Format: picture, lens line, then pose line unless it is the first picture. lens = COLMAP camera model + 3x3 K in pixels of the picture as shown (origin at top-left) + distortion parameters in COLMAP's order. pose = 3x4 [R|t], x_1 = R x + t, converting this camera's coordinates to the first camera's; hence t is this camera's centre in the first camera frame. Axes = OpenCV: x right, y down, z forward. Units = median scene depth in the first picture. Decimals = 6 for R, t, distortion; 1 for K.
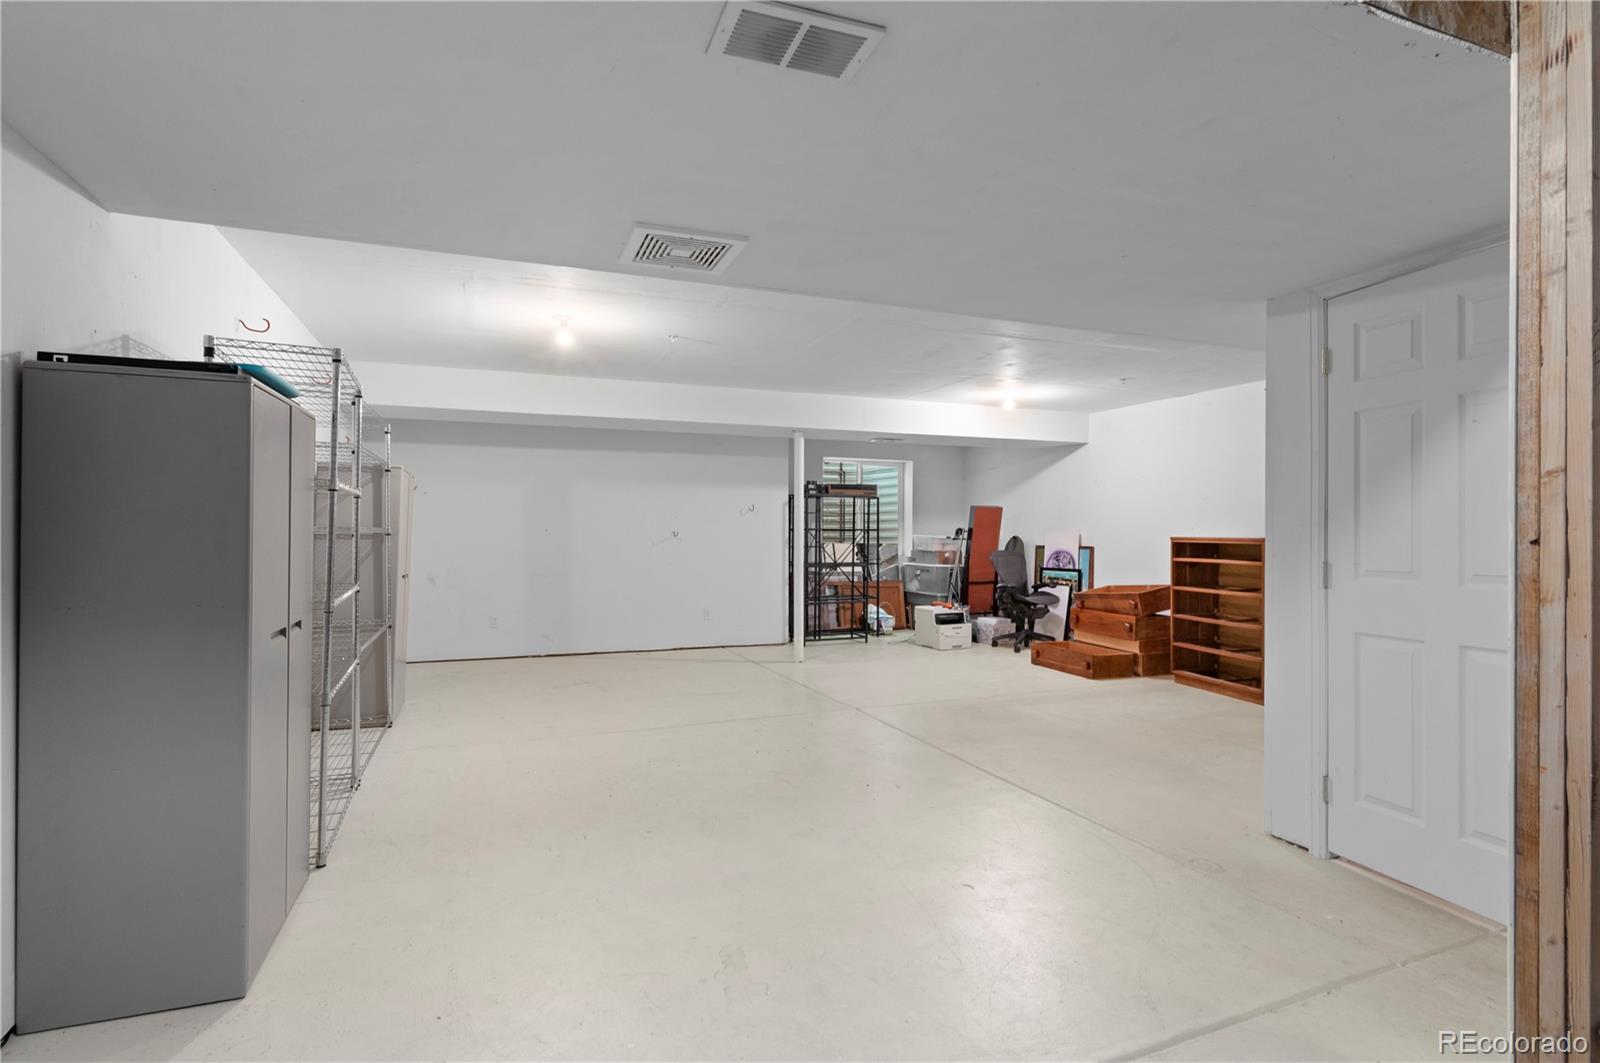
lens RADIAL K [[779.7, 0, 799.5], [0, 779.7, 527.1], [0, 0, 1]] dist [-0.004374, 0.001228]
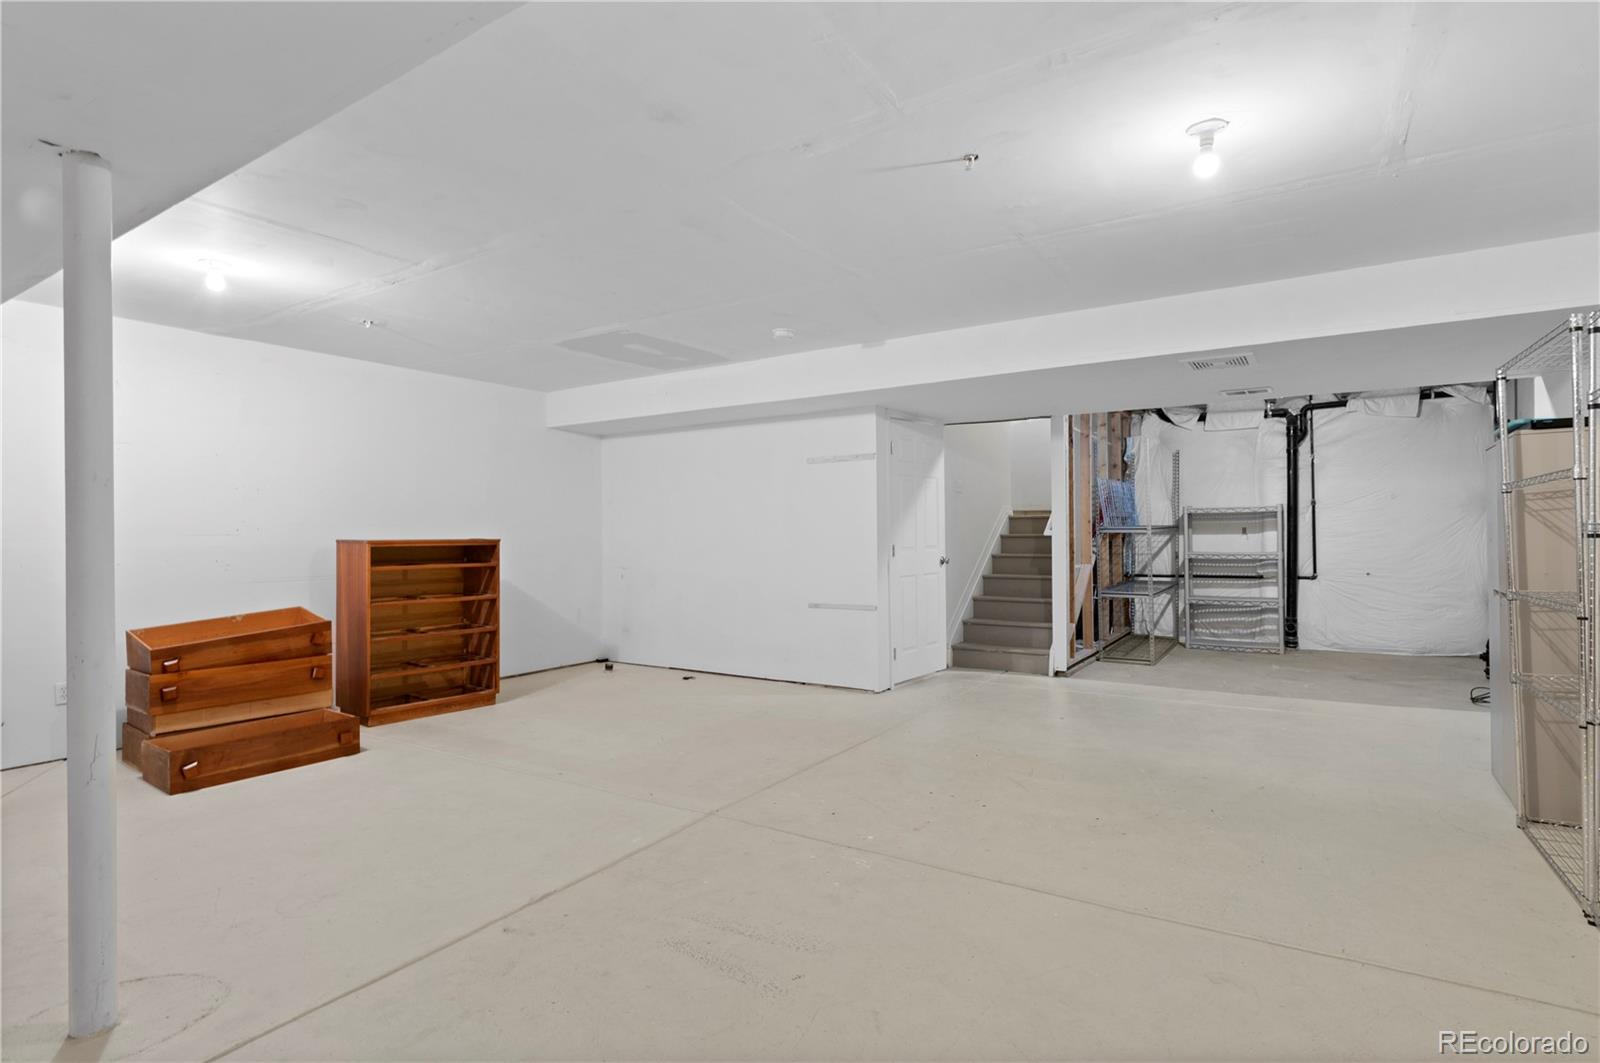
lens RADIAL K [[779.7, 0, 799.4], [0, 779.7, 528.7], [0, 0, 1]] dist [-0.004374, 0.001228]
pose [[-0.602565, 0.000553, 0.798070, -0.417820], [0.000035, 1.000000, -0.000666, 0.001567], [-0.798070, -0.000373, -0.602565, 1.184082]]
